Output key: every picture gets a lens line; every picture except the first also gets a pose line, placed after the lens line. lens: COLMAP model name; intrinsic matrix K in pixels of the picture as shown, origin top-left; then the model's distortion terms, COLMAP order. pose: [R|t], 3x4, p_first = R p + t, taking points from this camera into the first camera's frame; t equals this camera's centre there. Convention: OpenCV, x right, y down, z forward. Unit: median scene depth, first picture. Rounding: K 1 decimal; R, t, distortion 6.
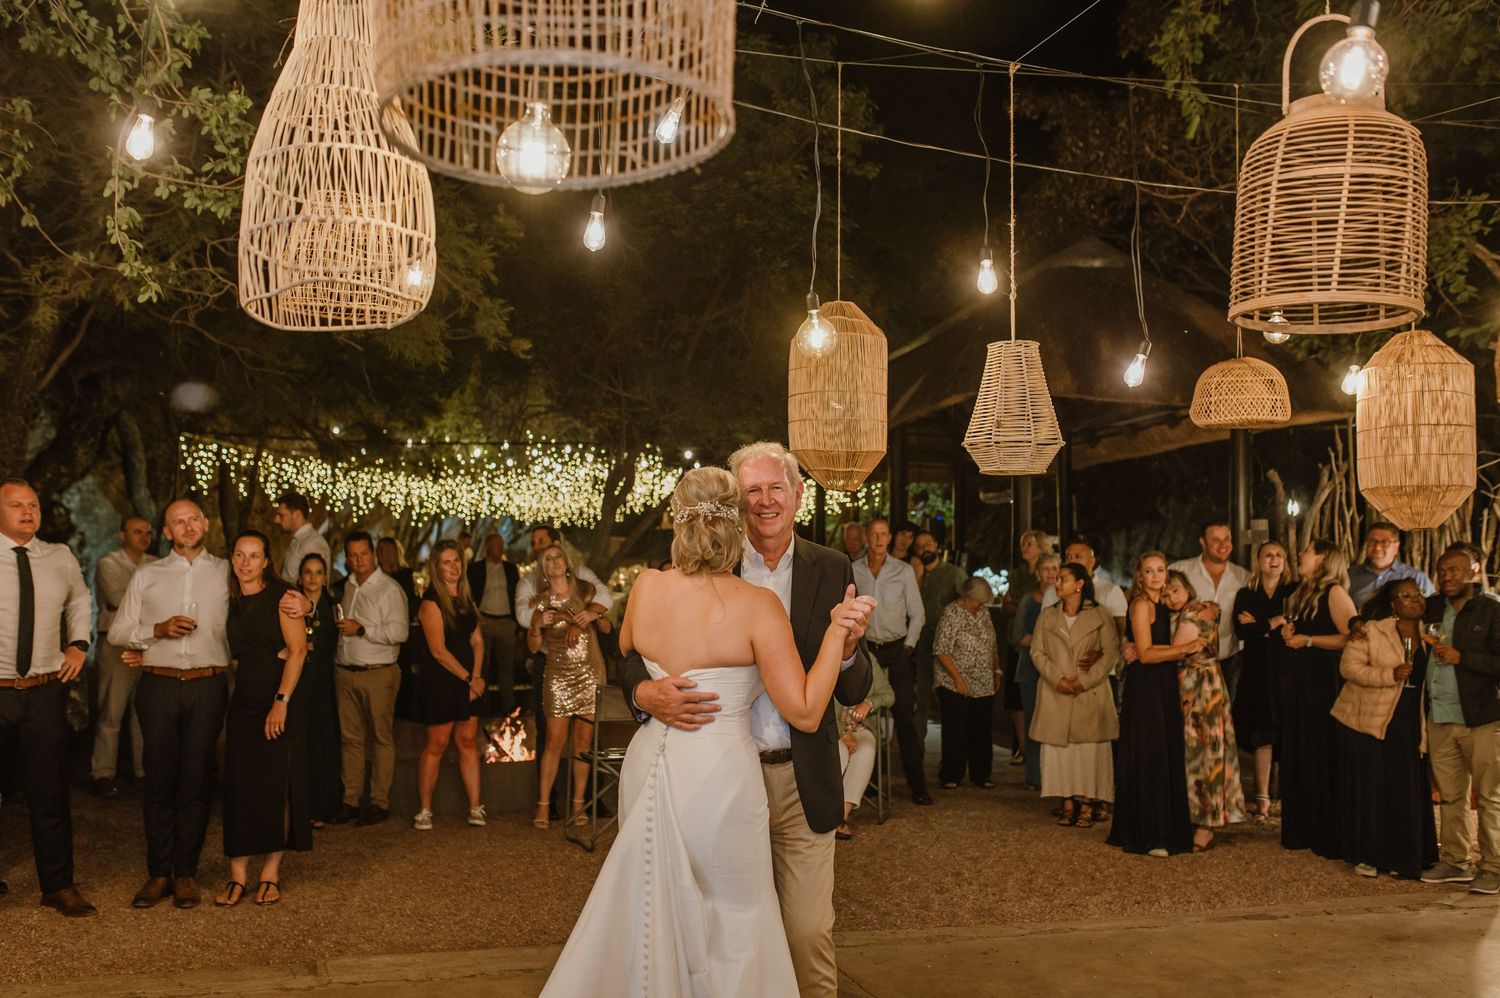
lens RADIAL K [[1415.9, 0, 742.5], [0, 1415.9, 502.5], [0, 0, 1]] dist [0.039706, 0.000000]
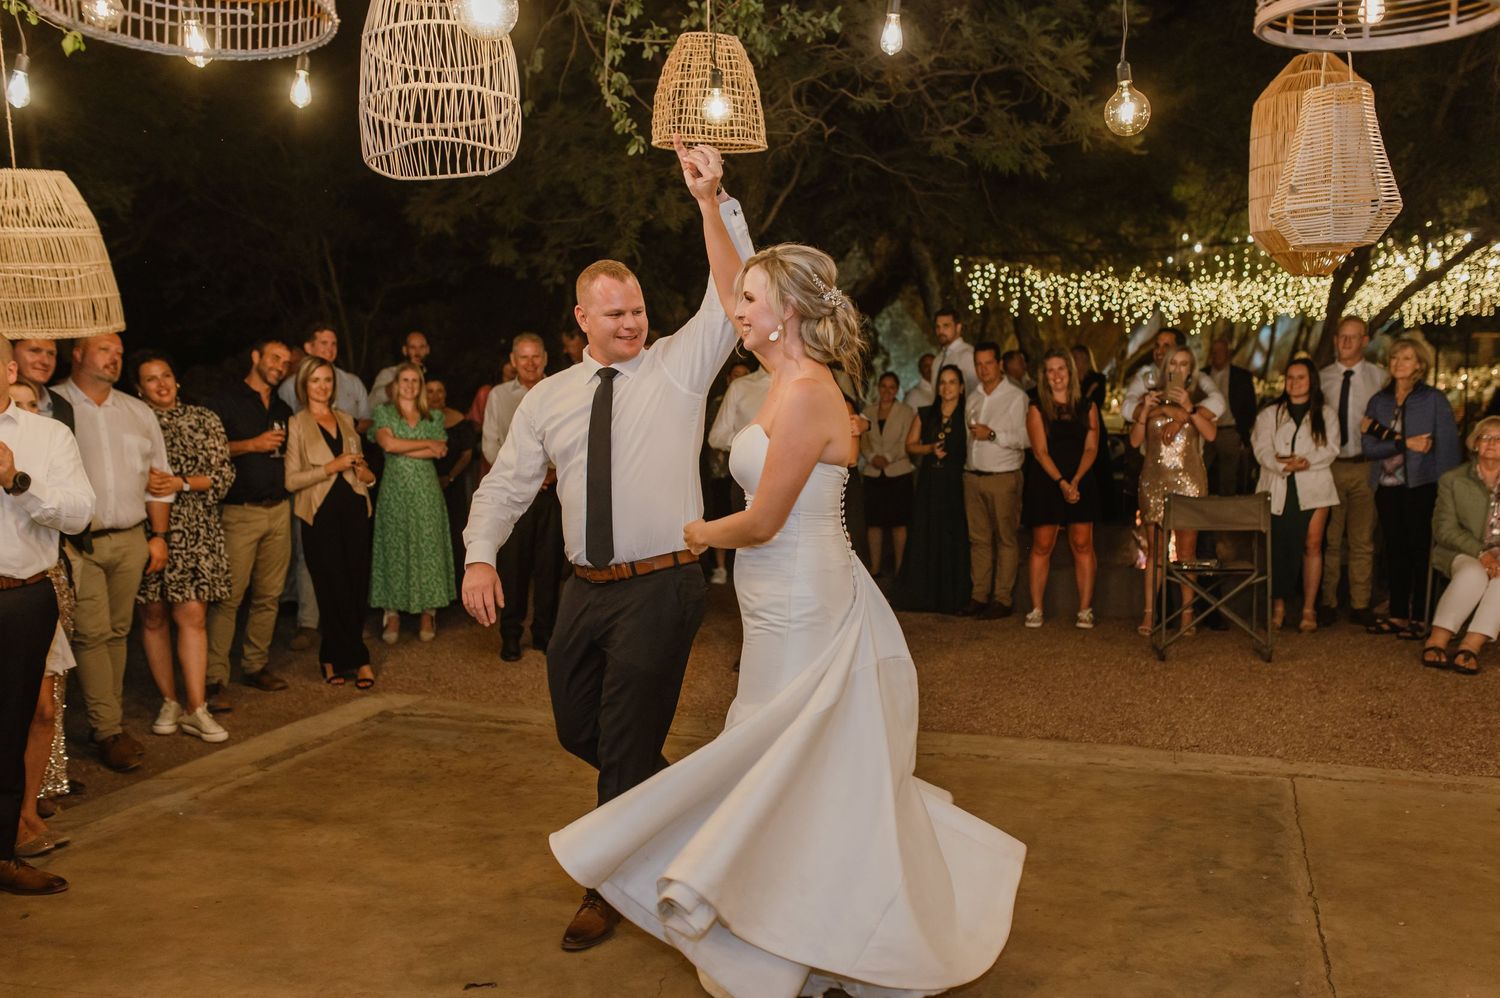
lens RADIAL K [[1415.9, 0, 760.8], [0, 1415.9, 502.2], [0, 0, 1]] dist [0.039706, 0.000000]
pose [[0.826727, 0.022715, -0.562145, 0.192137], [0.051699, 0.991890, 0.116111, 0.007091], [0.560223, -0.125054, 0.818848, 0.043665]]
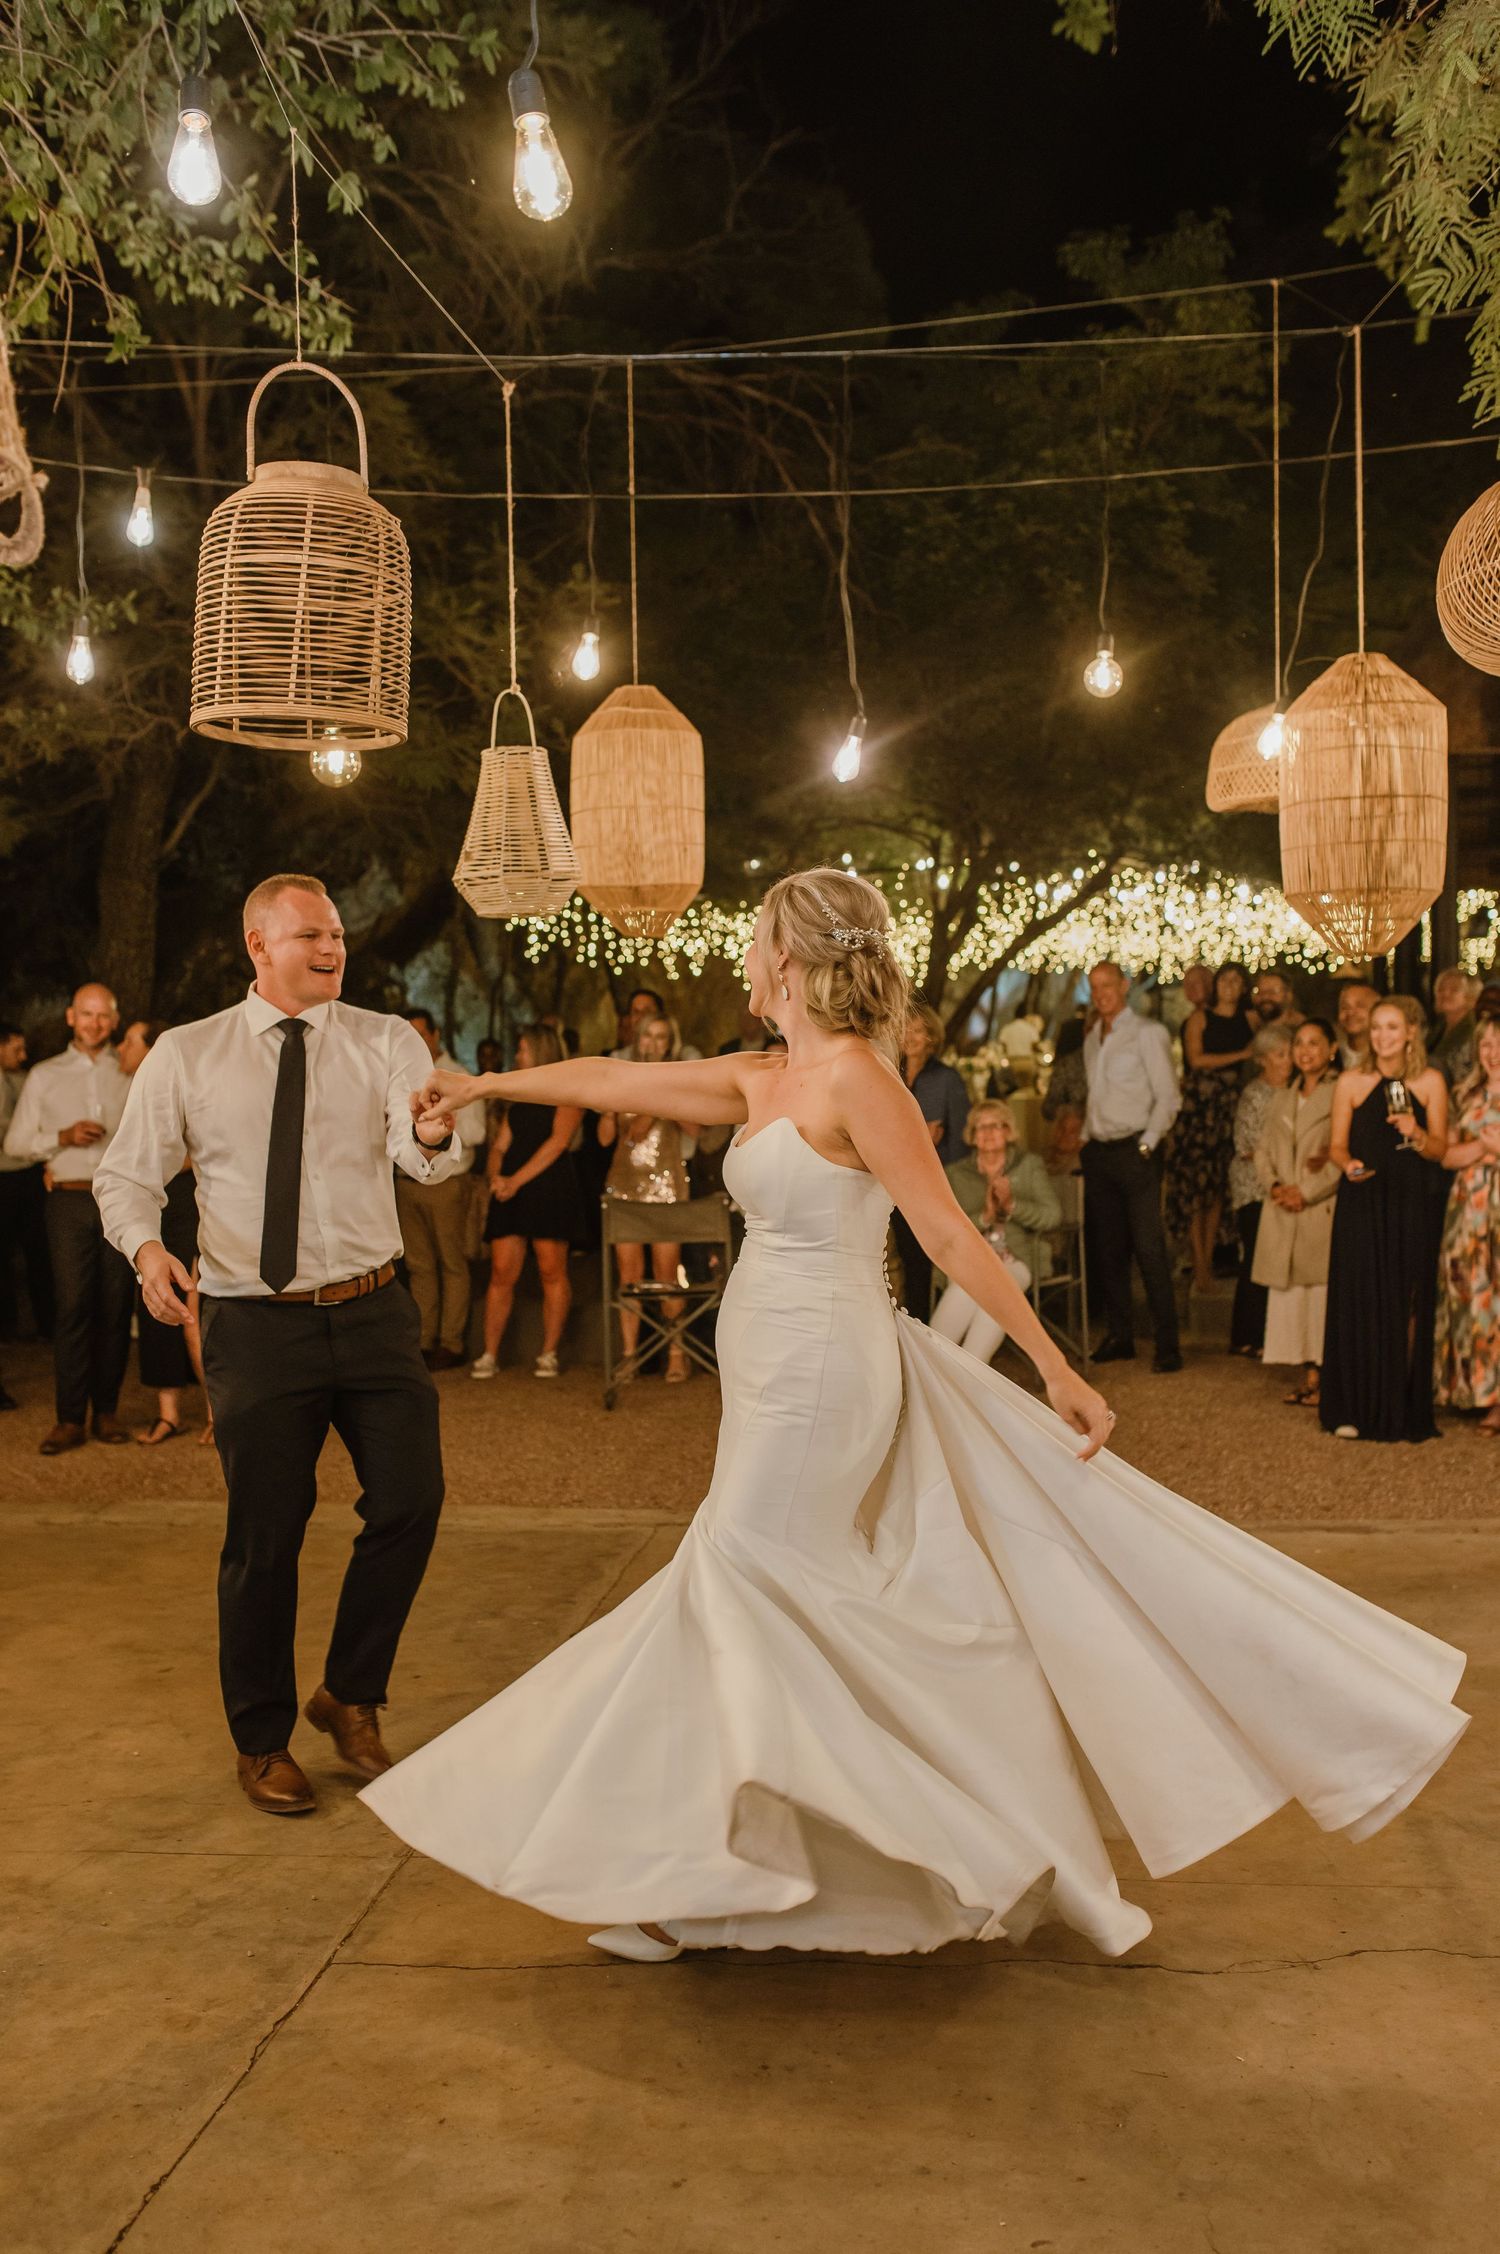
lens RADIAL K [[2127.7, 0, 749.2], [0, 2127.7, 1135.1], [0, 0, 1]] dist [0.039706, 0.000000]
pose [[0.919496, -0.014450, -0.392833, 0.381746], [0.049049, 0.995732, 0.078182, 0.007043], [0.390026, -0.091157, 0.916281, -0.027481]]
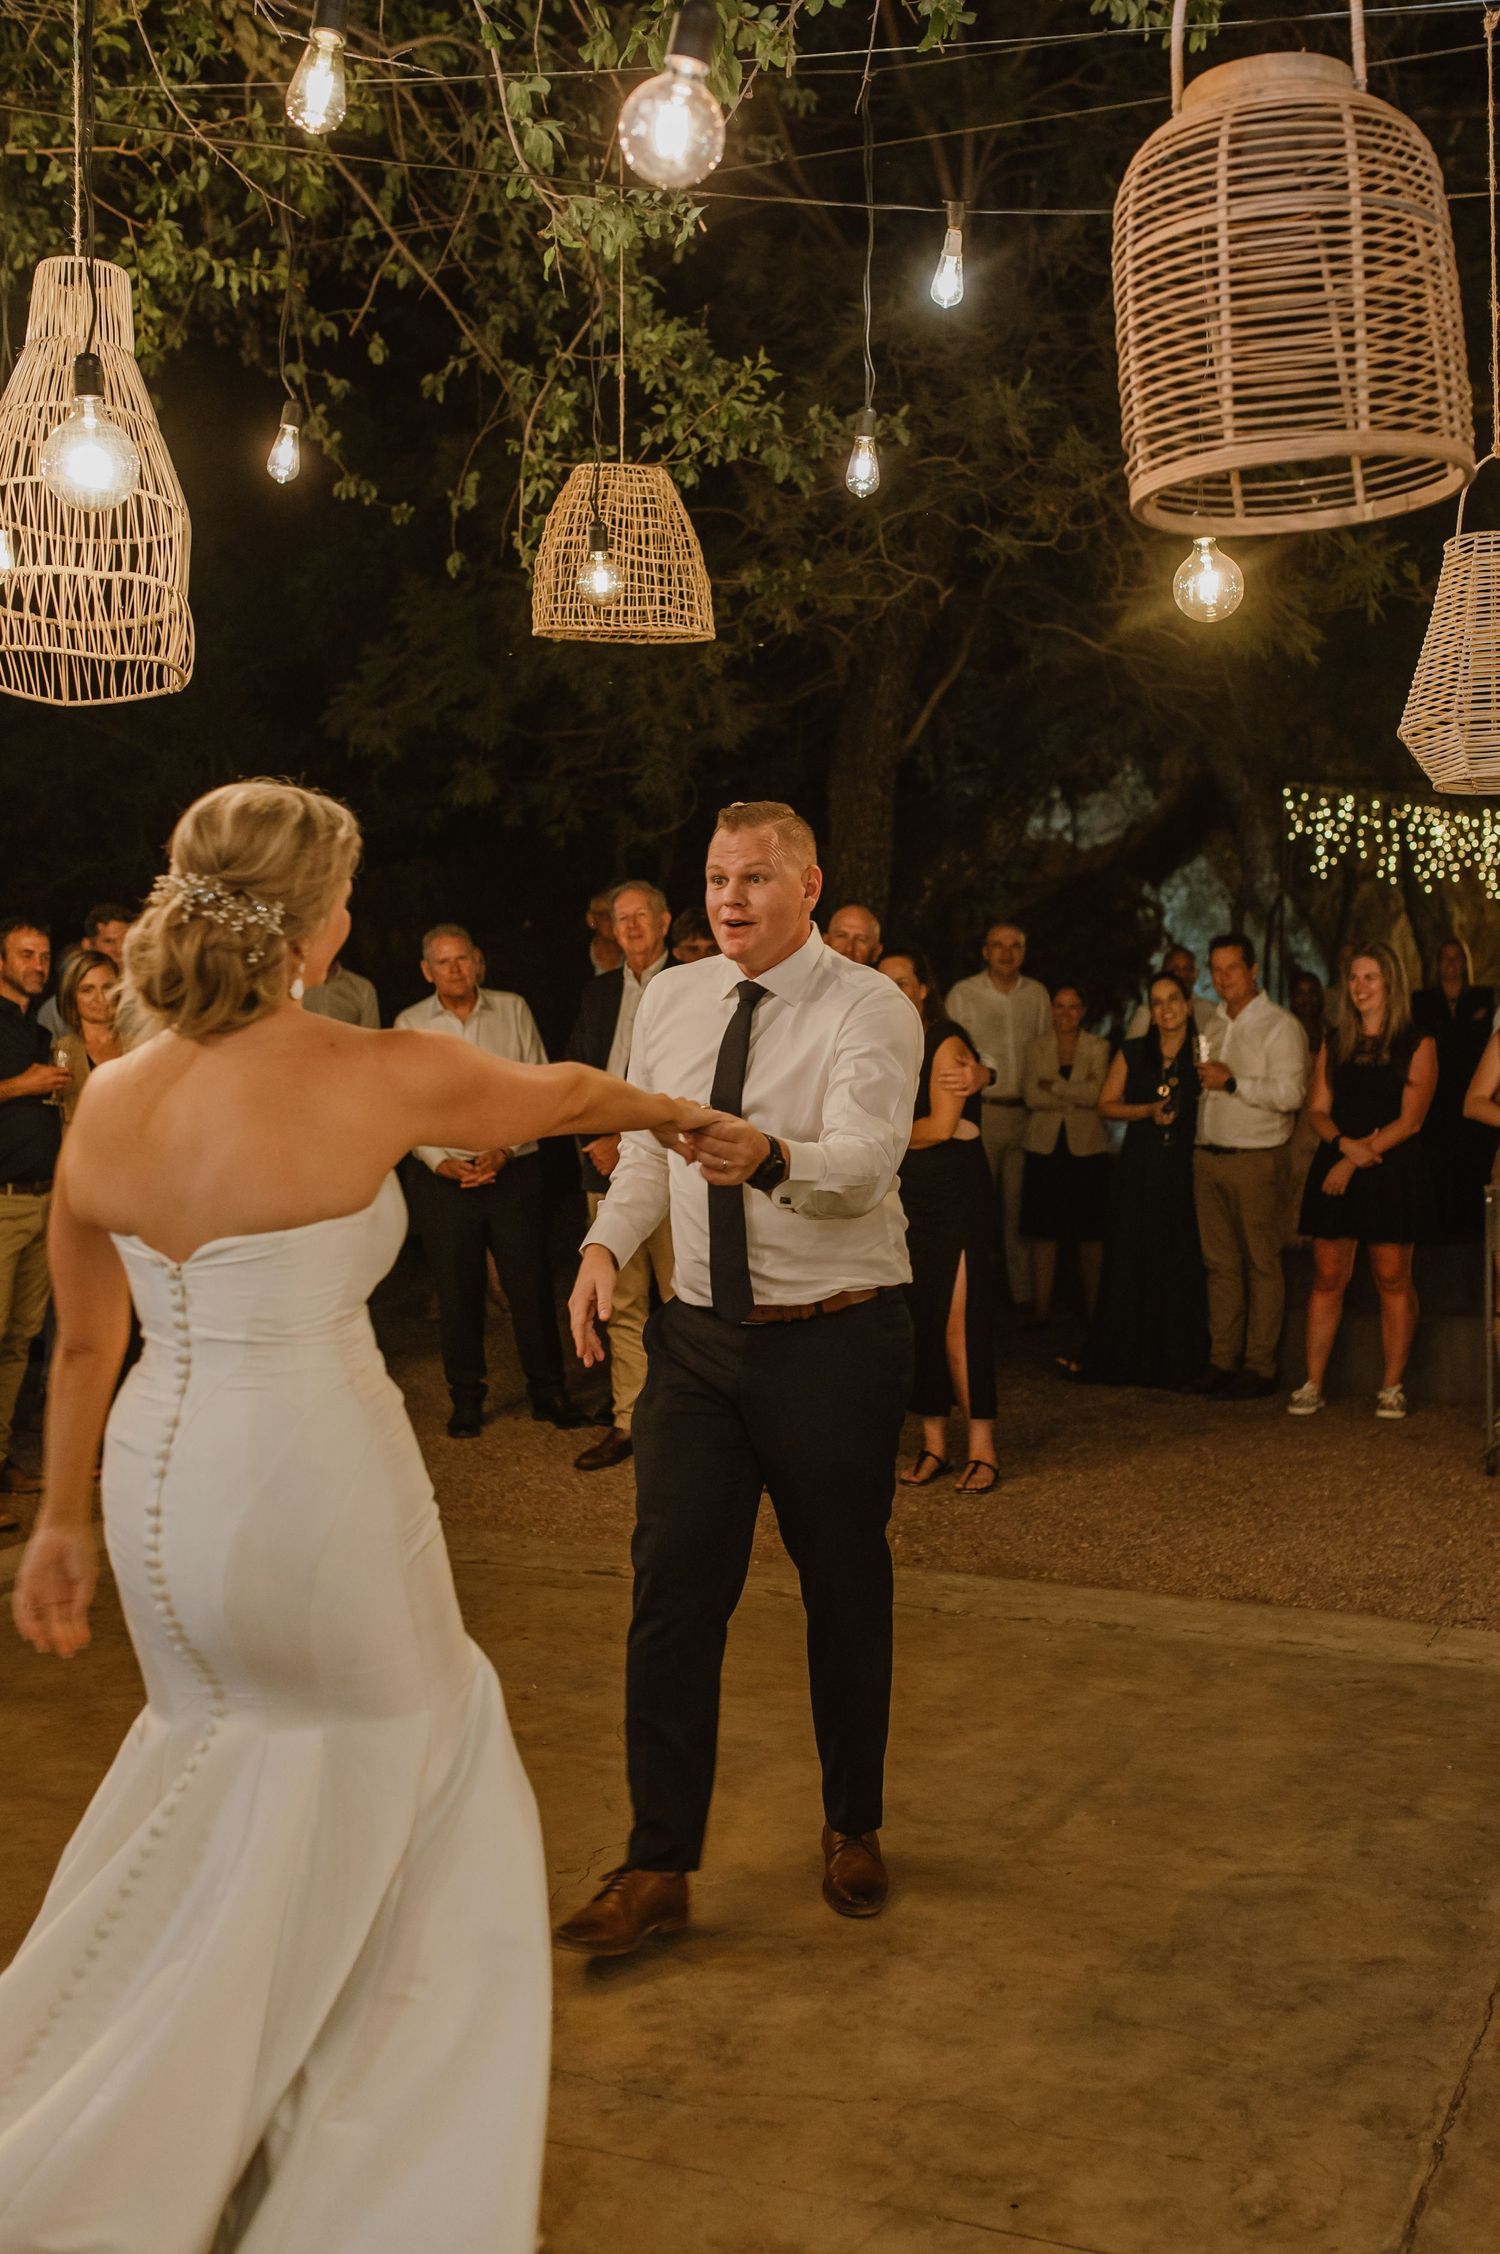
lens RADIAL K [[2429.6, 0, 820.8], [0, 2429.6, 989.3], [0, 0, 1]] dist [0.015705, 0.000000]
pose [[0.772309, -0.020721, -0.634909, 0.283208], [0.049193, 0.998417, 0.027254, 0.006841], [0.633340, -0.052282, 0.772106, 0.062677]]
